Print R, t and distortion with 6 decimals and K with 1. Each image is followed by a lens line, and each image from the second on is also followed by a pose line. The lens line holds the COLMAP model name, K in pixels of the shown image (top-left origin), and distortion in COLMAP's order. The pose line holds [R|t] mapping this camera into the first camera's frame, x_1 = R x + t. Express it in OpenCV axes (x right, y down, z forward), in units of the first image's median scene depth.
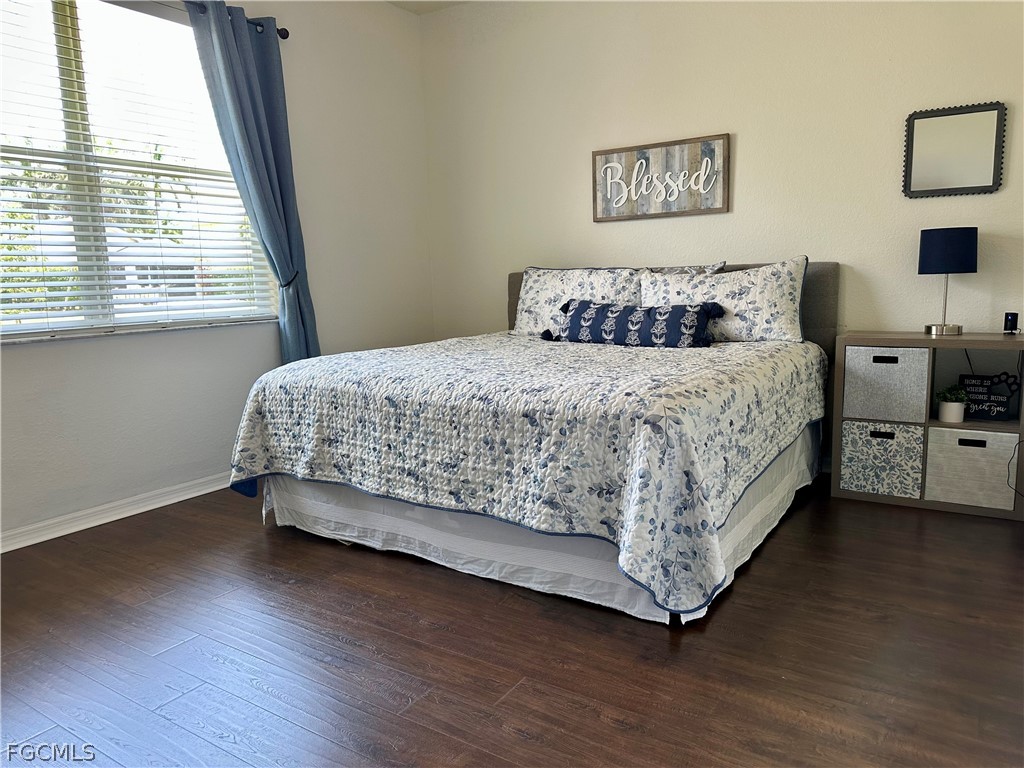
lens RADIAL K [[720.7, 0, 512.6], [0, 720.7, 384.5], [0, 0, 1]] dist [0.007947, -0.000765]
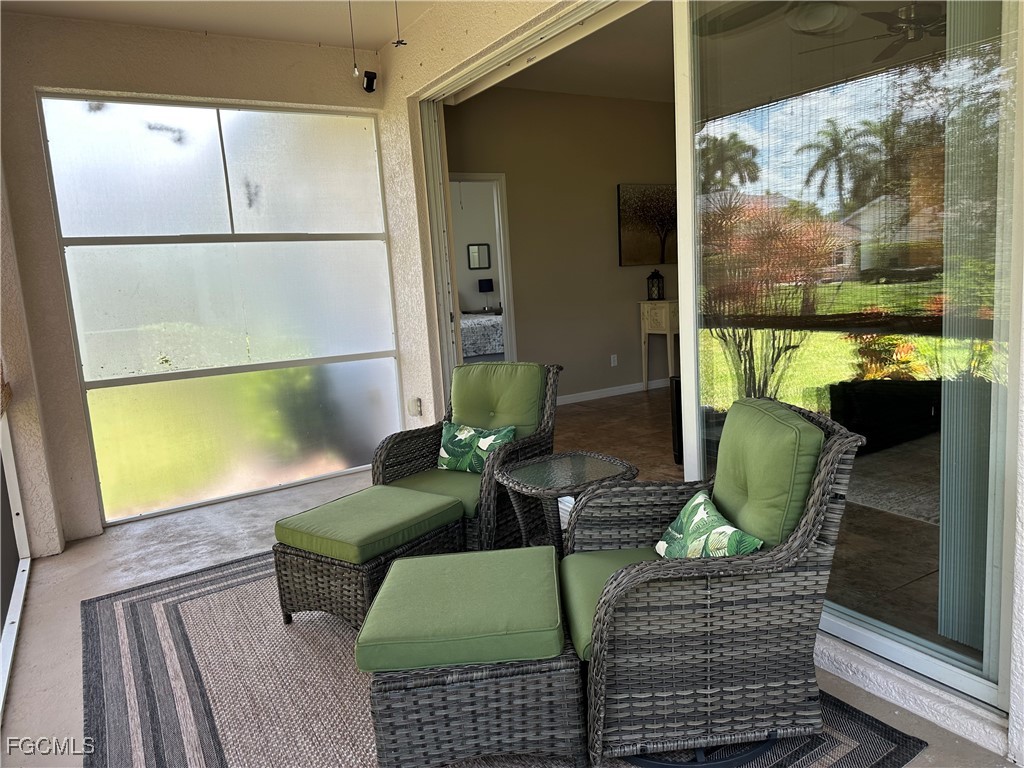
lens RADIAL K [[720.7, 0, 512.3], [0, 720.7, 383.0], [0, 0, 1]] dist [0.007947, -0.000765]
pose [[0.440627, -0.127578, 0.888579, -2.408132], [0.200284, 0.978870, 0.041226, 0.147062], [-0.875063, 0.159802, 0.456868, -0.579303]]
